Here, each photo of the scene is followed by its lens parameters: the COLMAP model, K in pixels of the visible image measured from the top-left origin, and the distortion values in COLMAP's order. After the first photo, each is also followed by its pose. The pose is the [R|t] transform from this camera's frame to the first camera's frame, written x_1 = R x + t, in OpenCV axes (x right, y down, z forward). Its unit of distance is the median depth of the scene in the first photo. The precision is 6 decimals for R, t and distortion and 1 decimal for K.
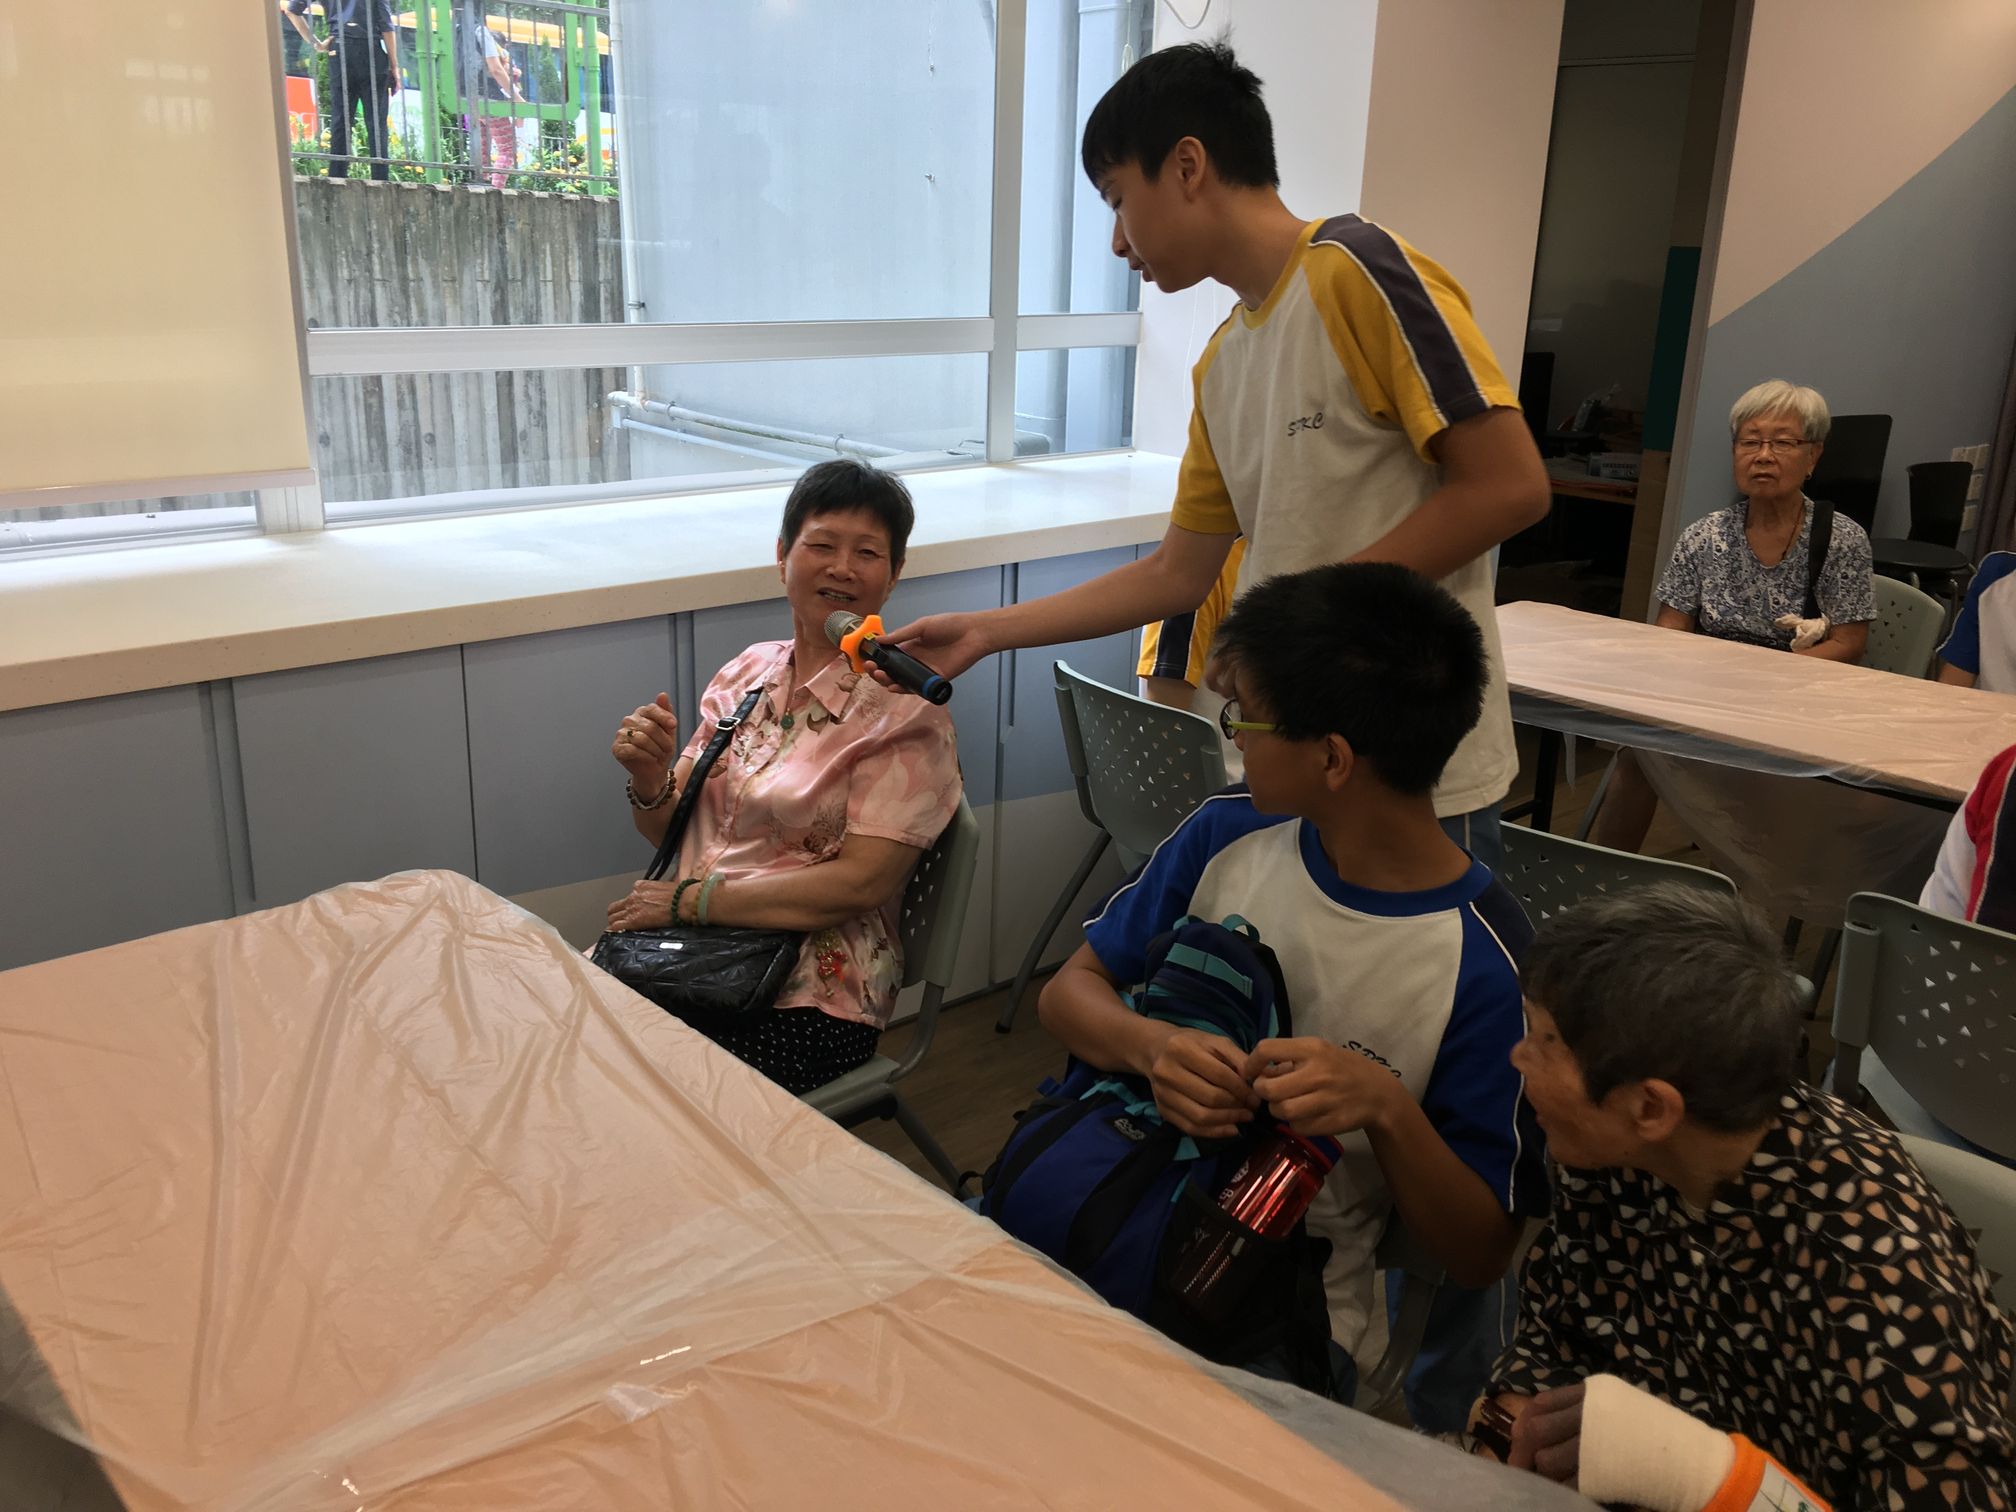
lens RADIAL K [[1783.1, 0, 1027.5], [0, 1783.1, 732.6], [0, 0, 1]] dist [0.089402, -0.199196]
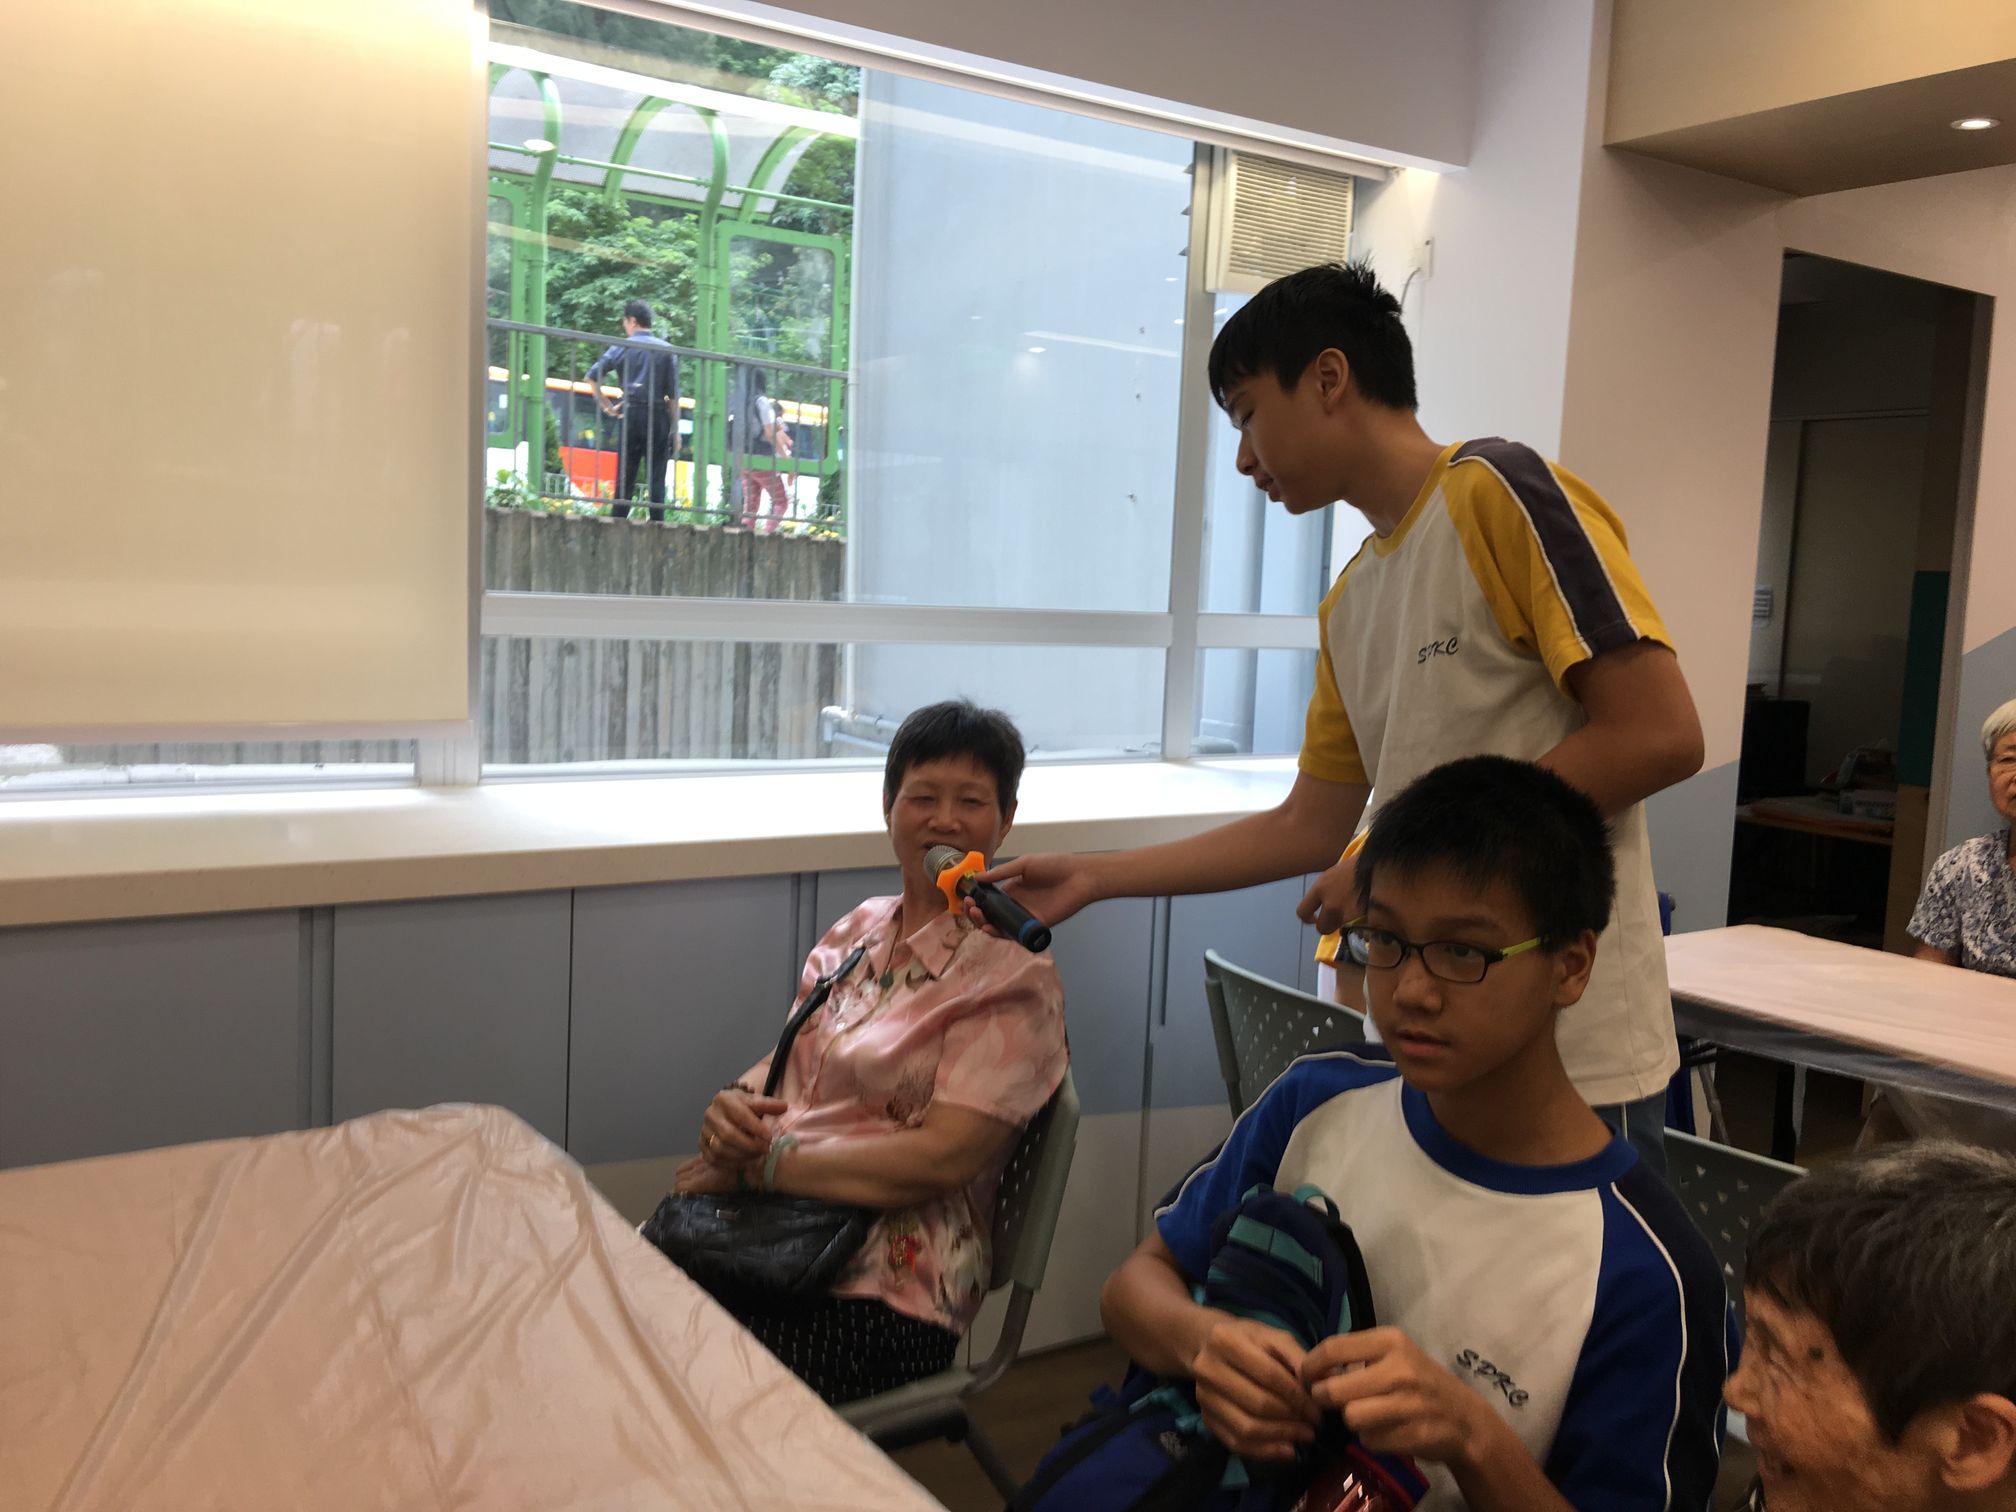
lens RADIAL K [[1778.2, 0, 996.6], [0, 1778.2, 726.2], [0, 0, 1]] dist [0.108732, -0.180576]
pose [[0.986787, 0.031285, -0.158974, 0.068420], [-0.063508, 0.977350, -0.201873, 0.051129], [0.149058, 0.209302, 0.966423, 0.090859]]
